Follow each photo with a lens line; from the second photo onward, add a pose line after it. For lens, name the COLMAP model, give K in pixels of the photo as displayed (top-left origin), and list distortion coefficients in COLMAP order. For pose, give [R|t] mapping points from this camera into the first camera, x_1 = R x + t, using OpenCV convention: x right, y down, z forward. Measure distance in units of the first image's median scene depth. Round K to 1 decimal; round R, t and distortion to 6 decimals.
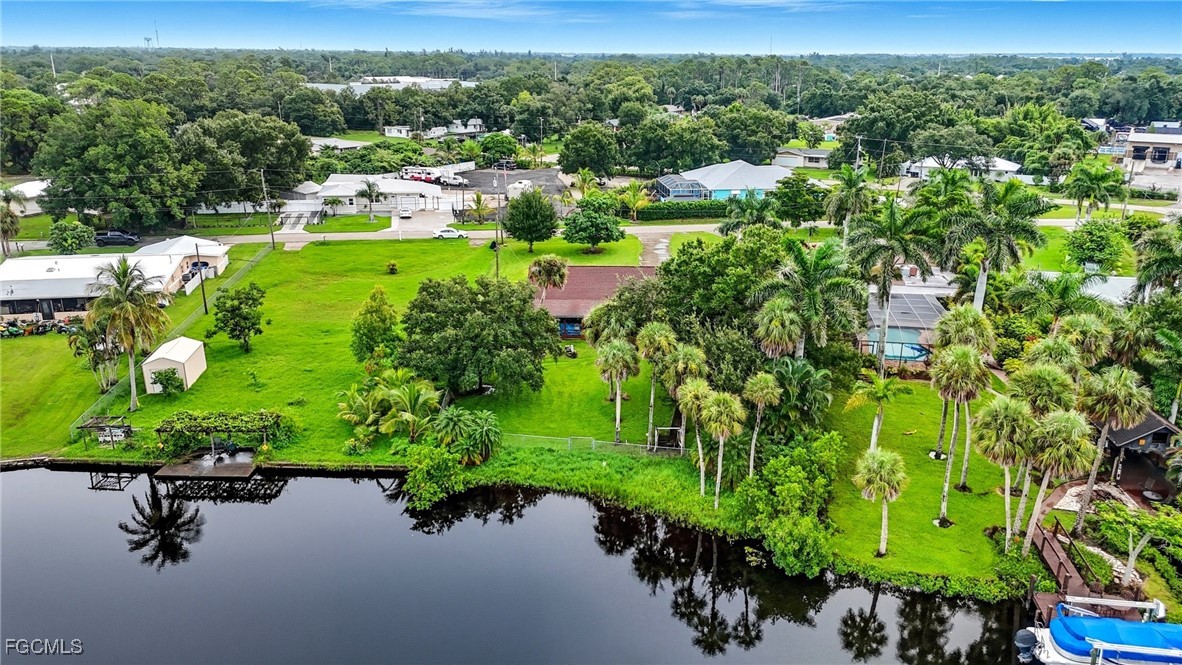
lens RADIAL K [[810.3, 0, 591.0], [0, 810.3, 332.5], [0, 0, 1]] dist [0.091771, -0.114423]
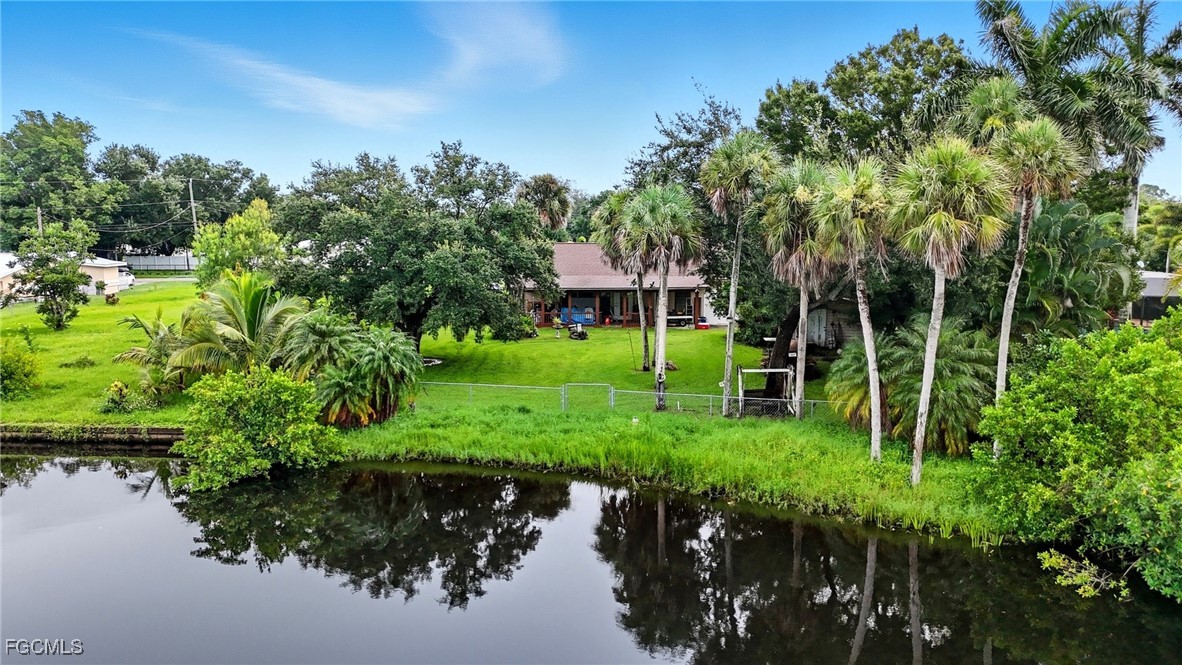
lens RADIAL K [[851.3, 0, 591.0], [0, 851.3, 332.5], [0, 0, 1]] dist [0.053985, -0.049293]
pose [[0.999630, -0.000233, -0.027189, 0.004251], [-0.004661, 0.983695, -0.179783, 0.197742], [0.026787, 0.179843, 0.983330, 0.511053]]
